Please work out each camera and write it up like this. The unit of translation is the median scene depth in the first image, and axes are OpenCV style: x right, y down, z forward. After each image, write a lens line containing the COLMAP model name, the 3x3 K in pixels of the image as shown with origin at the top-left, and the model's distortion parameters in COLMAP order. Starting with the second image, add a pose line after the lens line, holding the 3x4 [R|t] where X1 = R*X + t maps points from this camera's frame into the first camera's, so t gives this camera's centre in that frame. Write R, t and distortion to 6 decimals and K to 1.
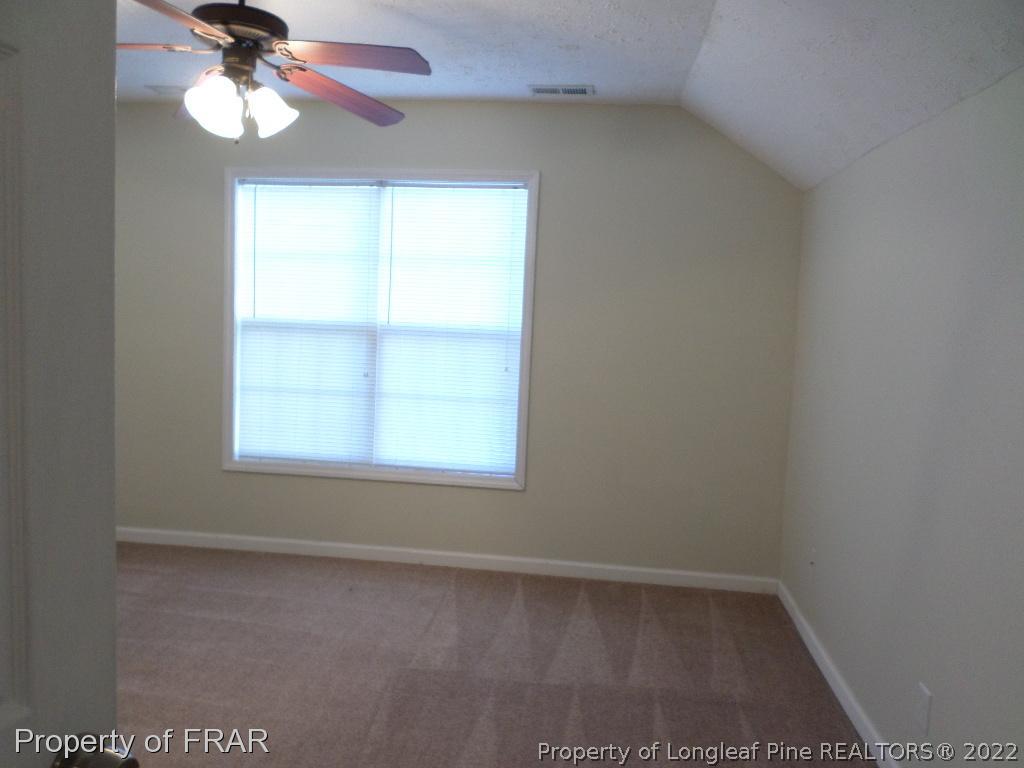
lens RADIAL K [[783.4, 0, 514.3], [0, 783.4, 386.1], [0, 0, 1]] dist [-0.011184, -0.002709]
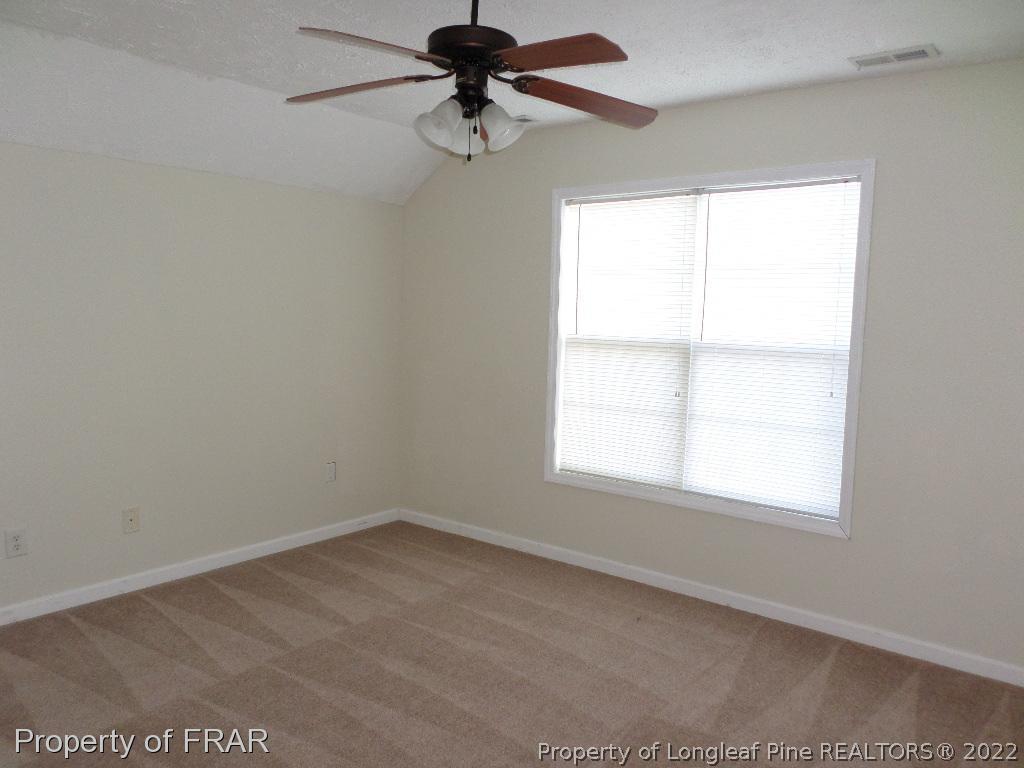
lens RADIAL K [[783.4, 0, 511.8], [0, 783.4, 381.5], [0, 0, 1]] dist [-0.011184, -0.002709]
pose [[0.850511, 0.032718, -0.524938, 0.139961], [-0.051431, 0.998454, -0.021099, 0.000105], [0.523436, 0.044943, 0.850879, 0.094235]]
